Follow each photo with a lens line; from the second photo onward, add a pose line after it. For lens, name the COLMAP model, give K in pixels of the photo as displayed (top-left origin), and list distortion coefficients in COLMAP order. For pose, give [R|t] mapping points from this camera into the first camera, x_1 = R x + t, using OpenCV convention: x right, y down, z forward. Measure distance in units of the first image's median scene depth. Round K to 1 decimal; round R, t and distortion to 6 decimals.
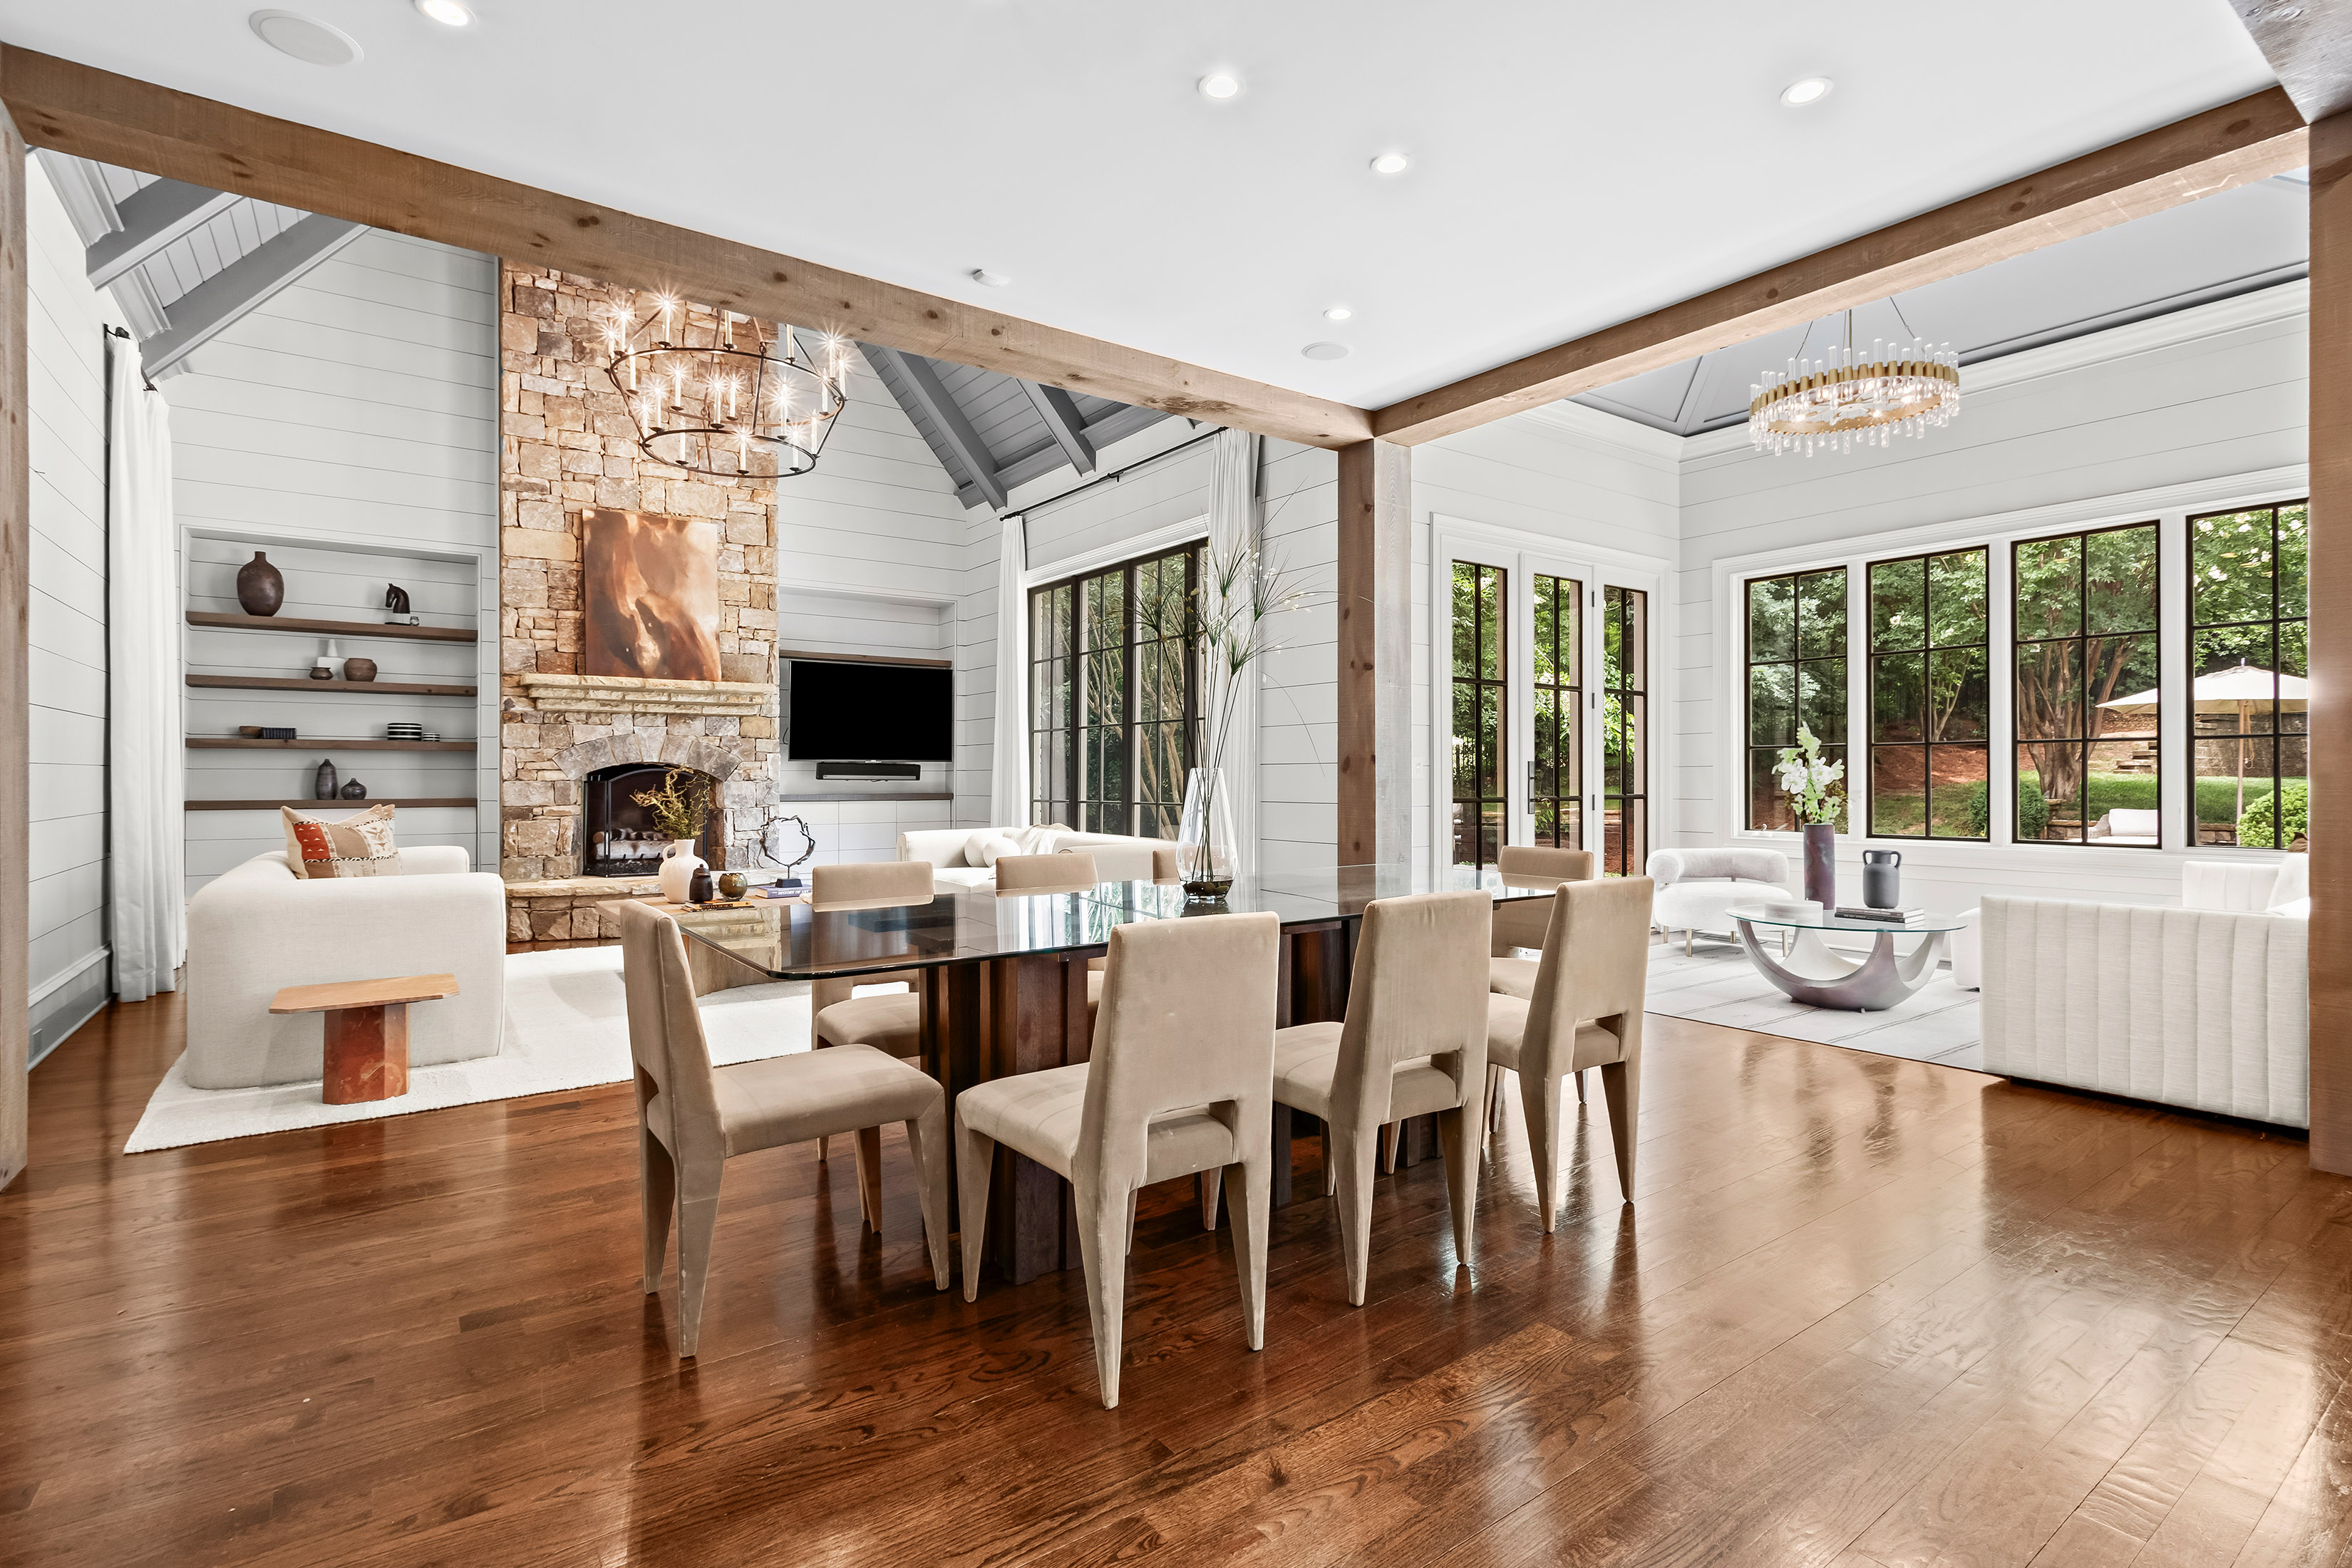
lens RADIAL K [[1116.9, 0, 1173.9], [0, 1116.9, 773.9], [0, 0, 1]] dist [0.003729, 0.000666]
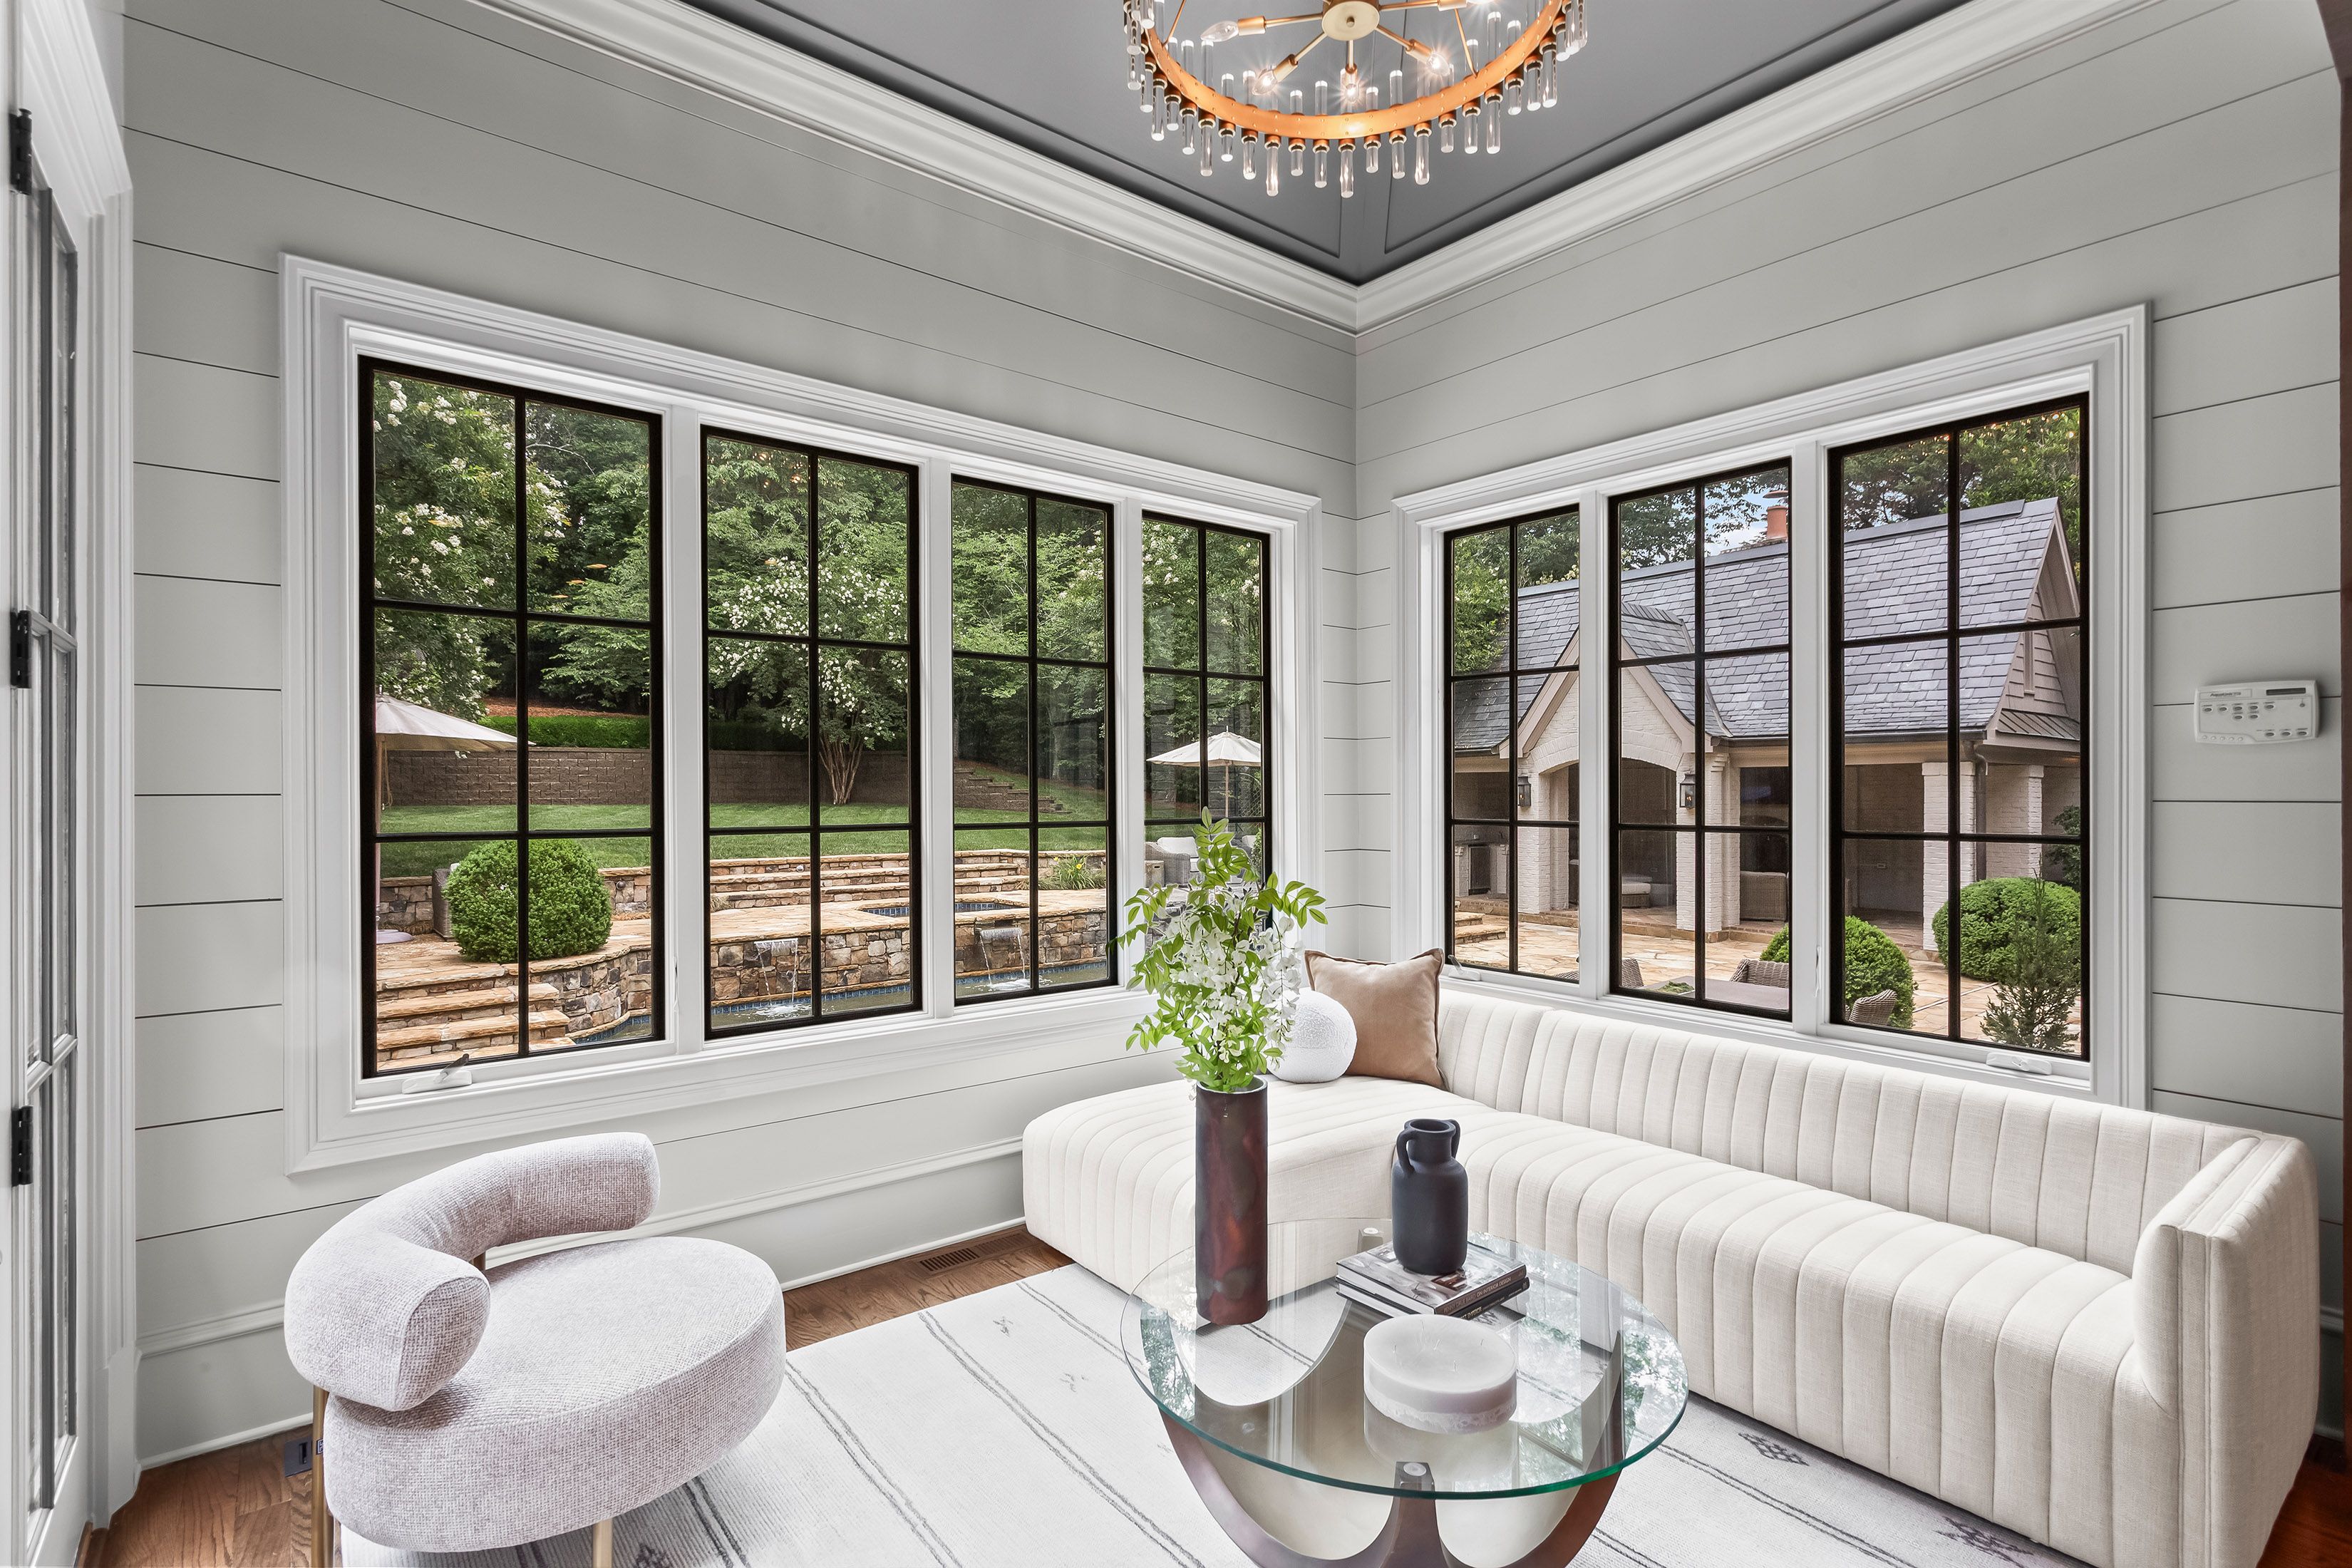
lens RADIAL K [[1103.8, 0, 1181.5], [0, 1103.8, 793.5], [0, 0, 1]] dist [0.000945, 0.000078]
pose [[-0.049141, 0.001381, 0.998791, 0.147890], [-0.003633, 0.999992, -0.001561, -0.035629], [-0.998785, -0.003705, -0.049135, 0.727399]]
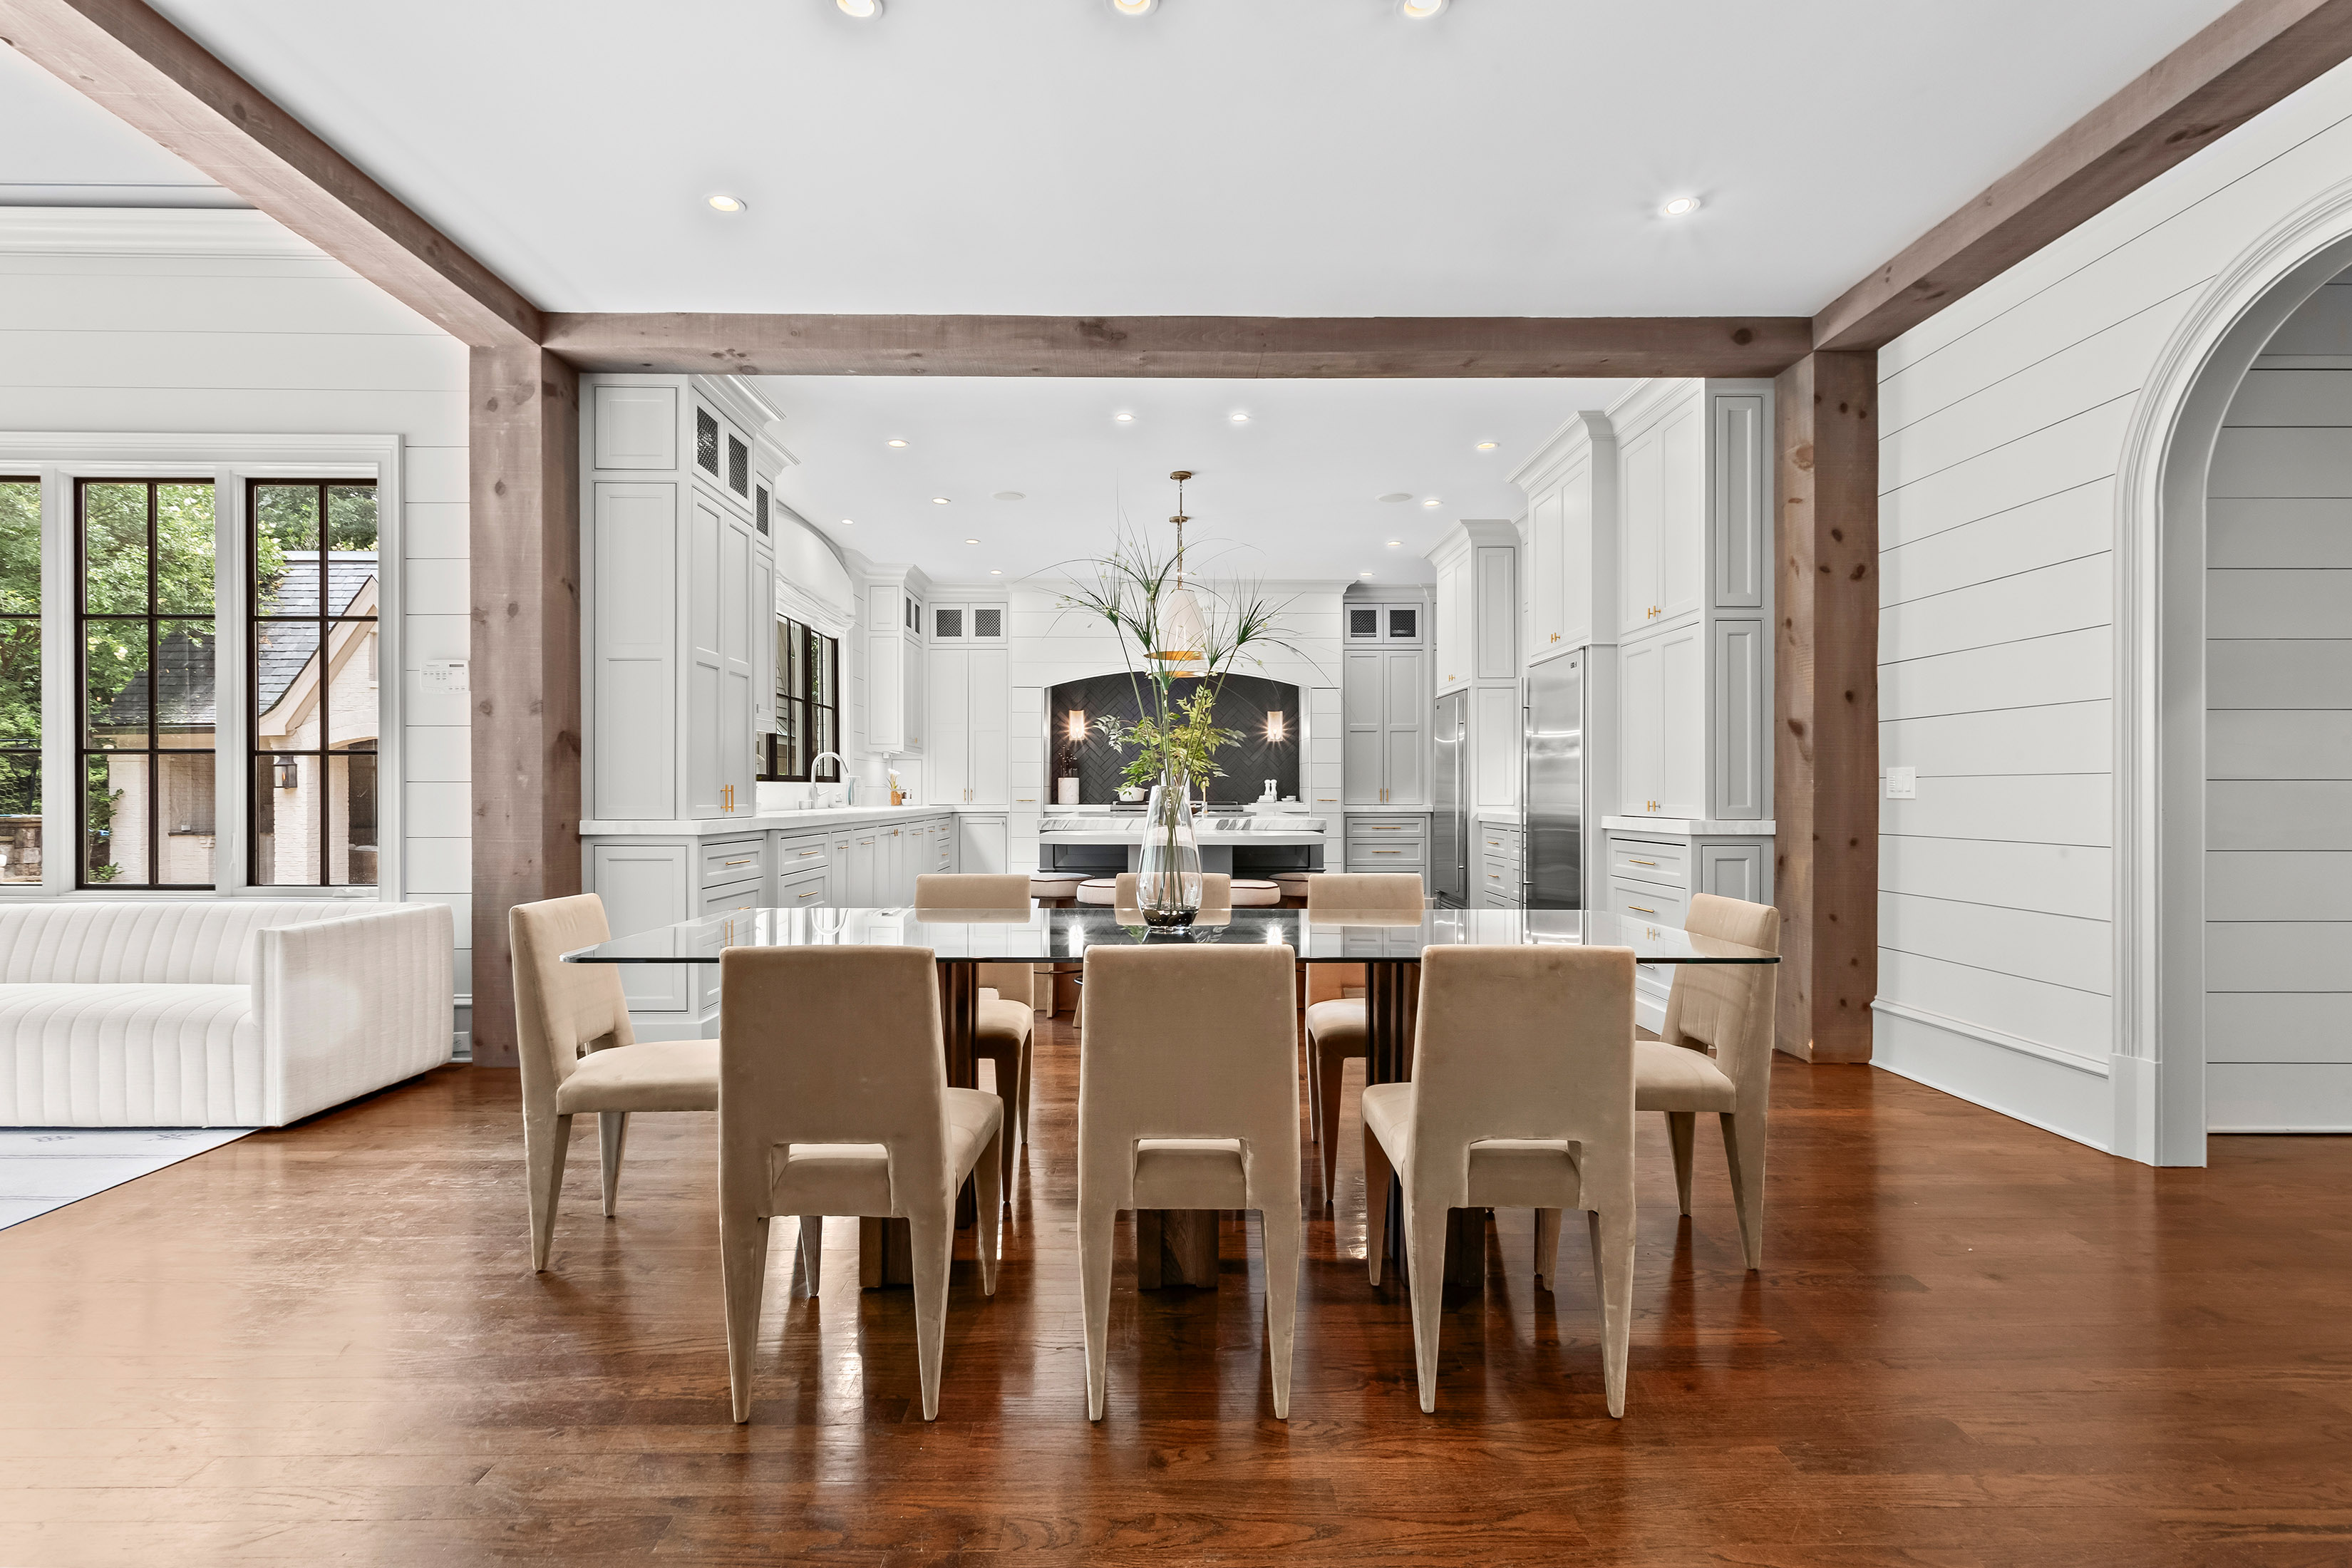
lens RADIAL K [[1119.7, 0, 1170.5], [0, 1119.7, 793.5], [0, 0, 1]] dist [0.001360, 0.000662]
pose [[-0.814466, 0.001961, 0.580208, -0.189169], [0.000577, 0.999997, -0.002569, 0.001375], [-0.580211, -0.001758, -0.814464, 0.661882]]
